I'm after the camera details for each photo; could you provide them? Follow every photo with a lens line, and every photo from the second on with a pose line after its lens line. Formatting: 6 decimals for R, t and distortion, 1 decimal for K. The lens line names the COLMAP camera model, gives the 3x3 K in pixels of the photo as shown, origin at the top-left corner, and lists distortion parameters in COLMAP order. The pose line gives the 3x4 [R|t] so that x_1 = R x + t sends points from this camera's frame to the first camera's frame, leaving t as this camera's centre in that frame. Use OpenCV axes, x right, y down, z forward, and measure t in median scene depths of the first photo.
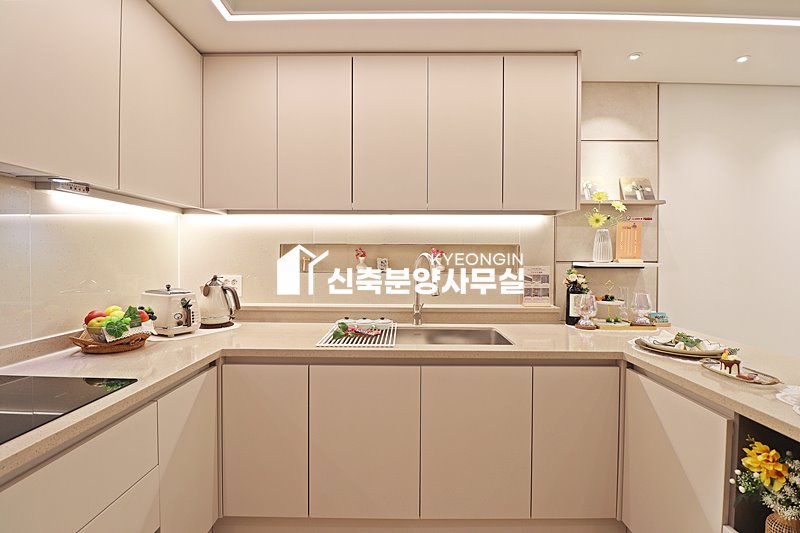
lens RADIAL K [[368.3, 0, 399.5], [0, 368.3, 262.1], [0, 0, 1]] dist [-0.005979, -0.010964]
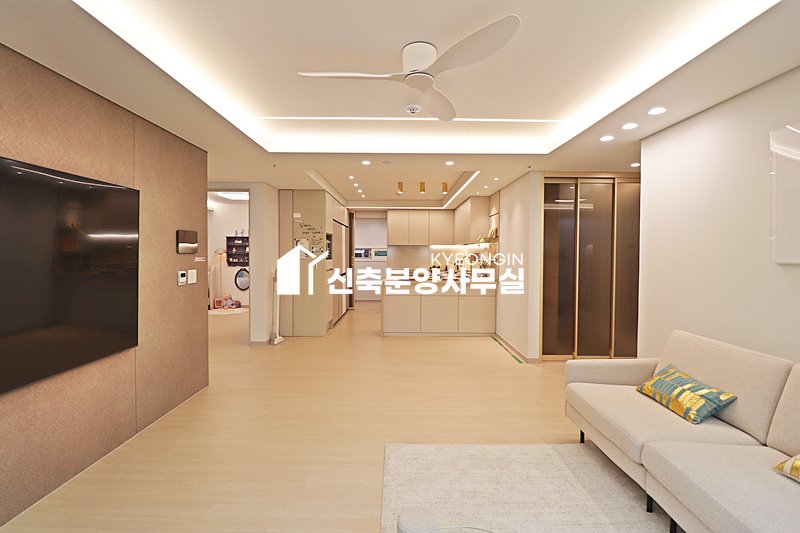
lens RADIAL K [[368.3, 0, 403.4], [0, 368.3, 261.7], [0, 0, 1]] dist [-0.005979, -0.010964]
pose [[0.021078, 0.020090, -0.999576, 3.619524], [-0.021963, 0.999566, 0.019627, -0.021643], [0.999537, 0.021540, 0.021510, 0.292792]]
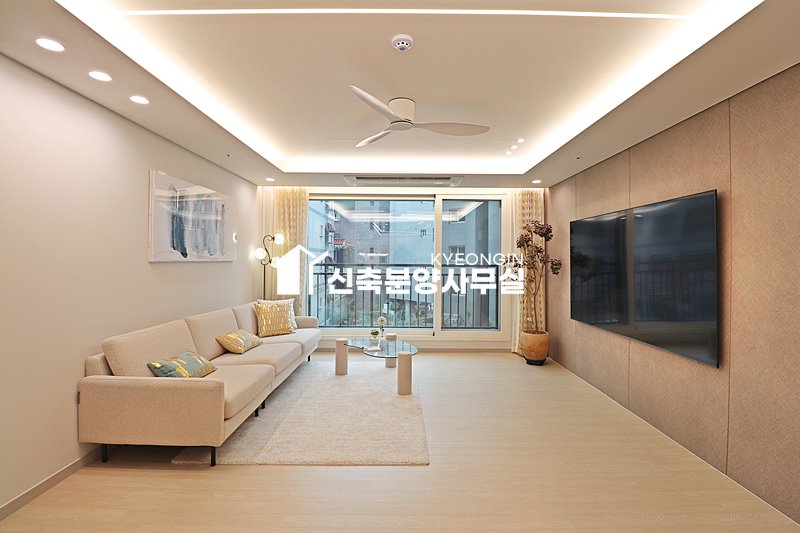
lens RADIAL K [[368.3, 0, 405.4], [0, 368.3, 259.4], [0, 0, 1]] dist [-0.005979, -0.010964]
pose [[-0.018075, -0.000346, 0.999837, 1.203383], [0.009741, 0.999952, 0.000523, -0.021054], [-0.999789, 0.009749, -0.018070, 0.362421]]
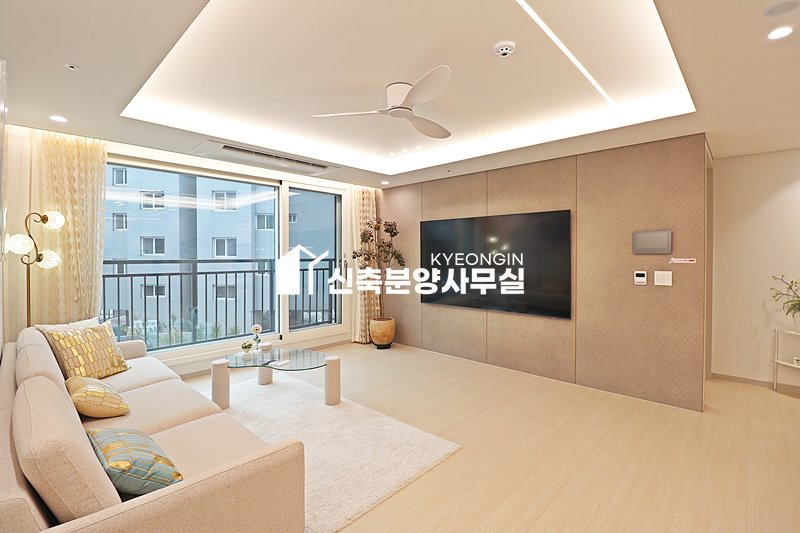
lens RADIAL K [[368.3, 0, 399.5], [0, 368.3, 256.7], [0, 0, 1]] dist [-0.005979, -0.010964]
pose [[-0.736892, -0.005641, 0.675987, 1.695212], [0.008941, 0.999796, 0.018089, -0.033313], [-0.675952, 0.019374, -0.736691, 1.316595]]
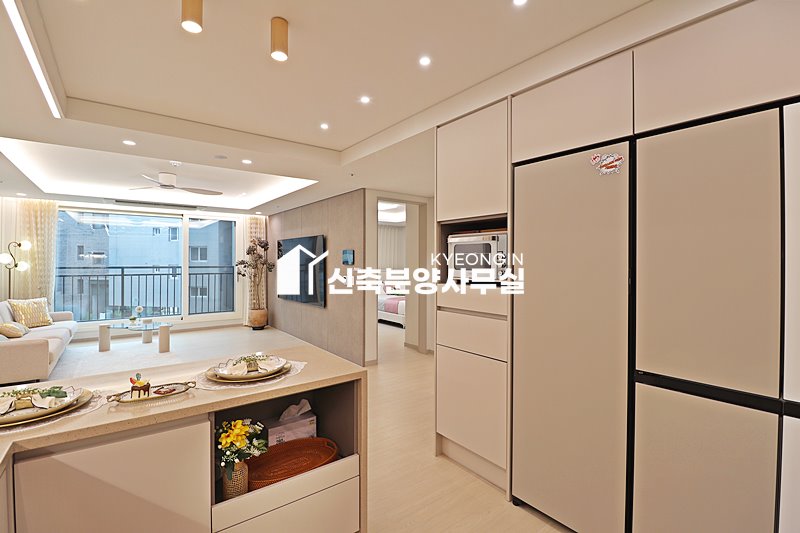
lens RADIAL K [[368.3, 0, 405.5], [0, 368.3, 259.7], [0, 0, 1]] dist [-0.005979, -0.010964]
pose [[-0.623179, -0.001549, 0.782078, -0.237847], [0.007872, 0.999935, 0.008253, -0.058266], [-0.782040, 0.011300, -0.623126, 0.625244]]
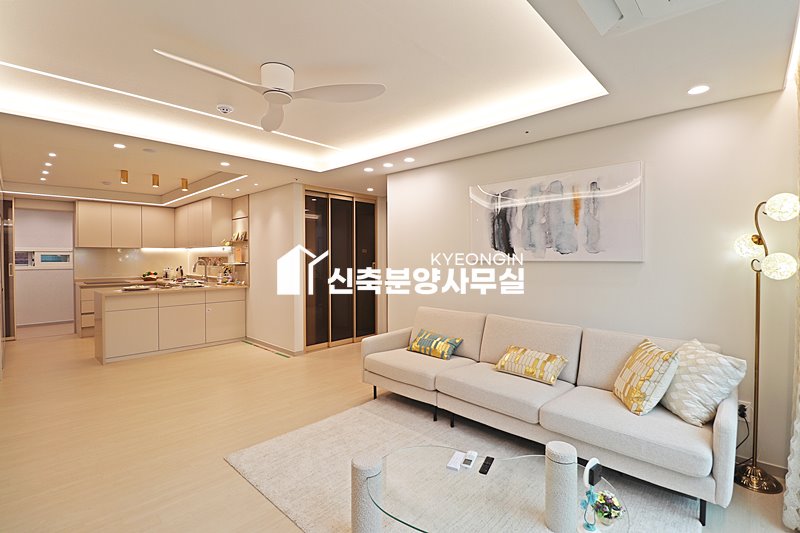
lens RADIAL K [[368.3, 0, 405.4], [0, 368.3, 262.1], [0, 0, 1]] dist [-0.005979, -0.010964]
pose [[0.741124, 0.004322, -0.671354, 3.616174], [-0.006548, 0.999978, -0.000792, -0.012379], [0.671336, 0.004983, 0.741136, -0.219219]]
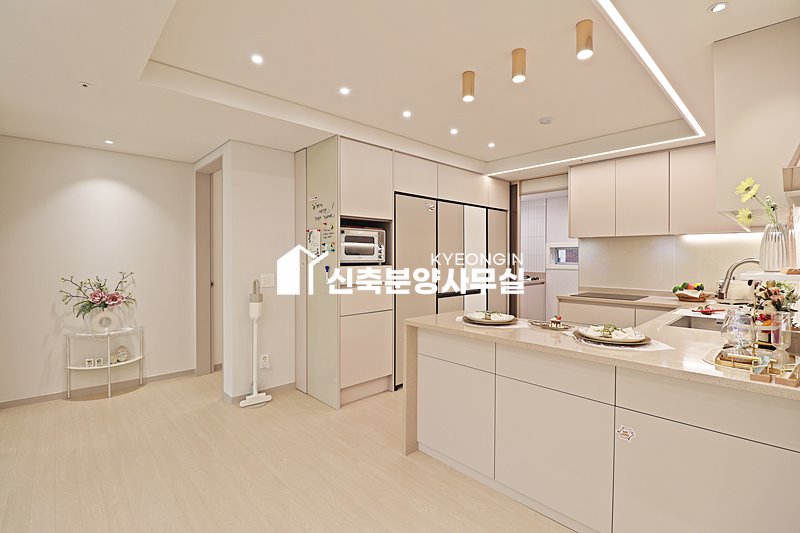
lens RADIAL K [[368.3, 0, 404.2], [0, 368.3, 261.1], [0, 0, 1]] dist [-0.005979, -0.010964]
pose [[-0.718400, 0.003468, -0.695622, 1.578646], [-0.015537, 0.999658, 0.021029, -0.023438], [0.695457, 0.025915, -0.718100, 1.043319]]
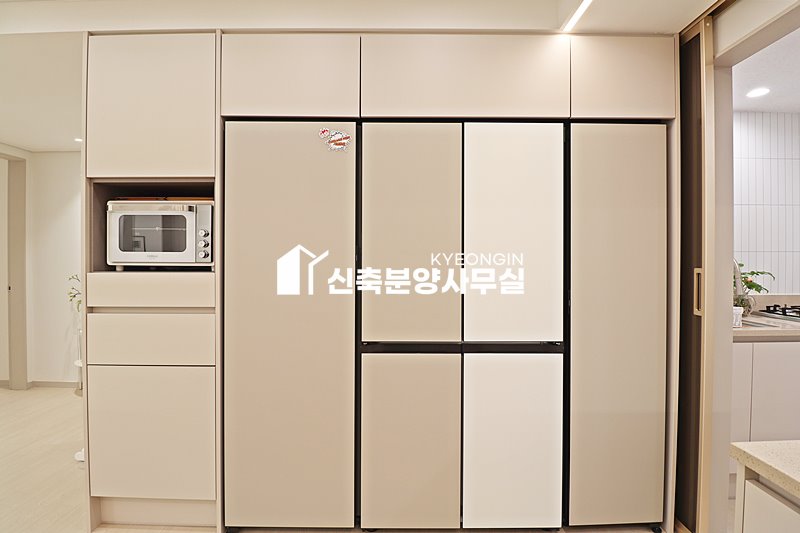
lens RADIAL K [[368.3, 0, 405.5], [0, 368.3, 260.3], [0, 0, 1]] dist [-0.005979, -0.010964]
pose [[-0.999836, -0.005807, -0.017164, -0.014528], [-0.006202, 0.999716, 0.023025, -0.015111], [0.017025, 0.023128, -0.999588, 0.580588]]
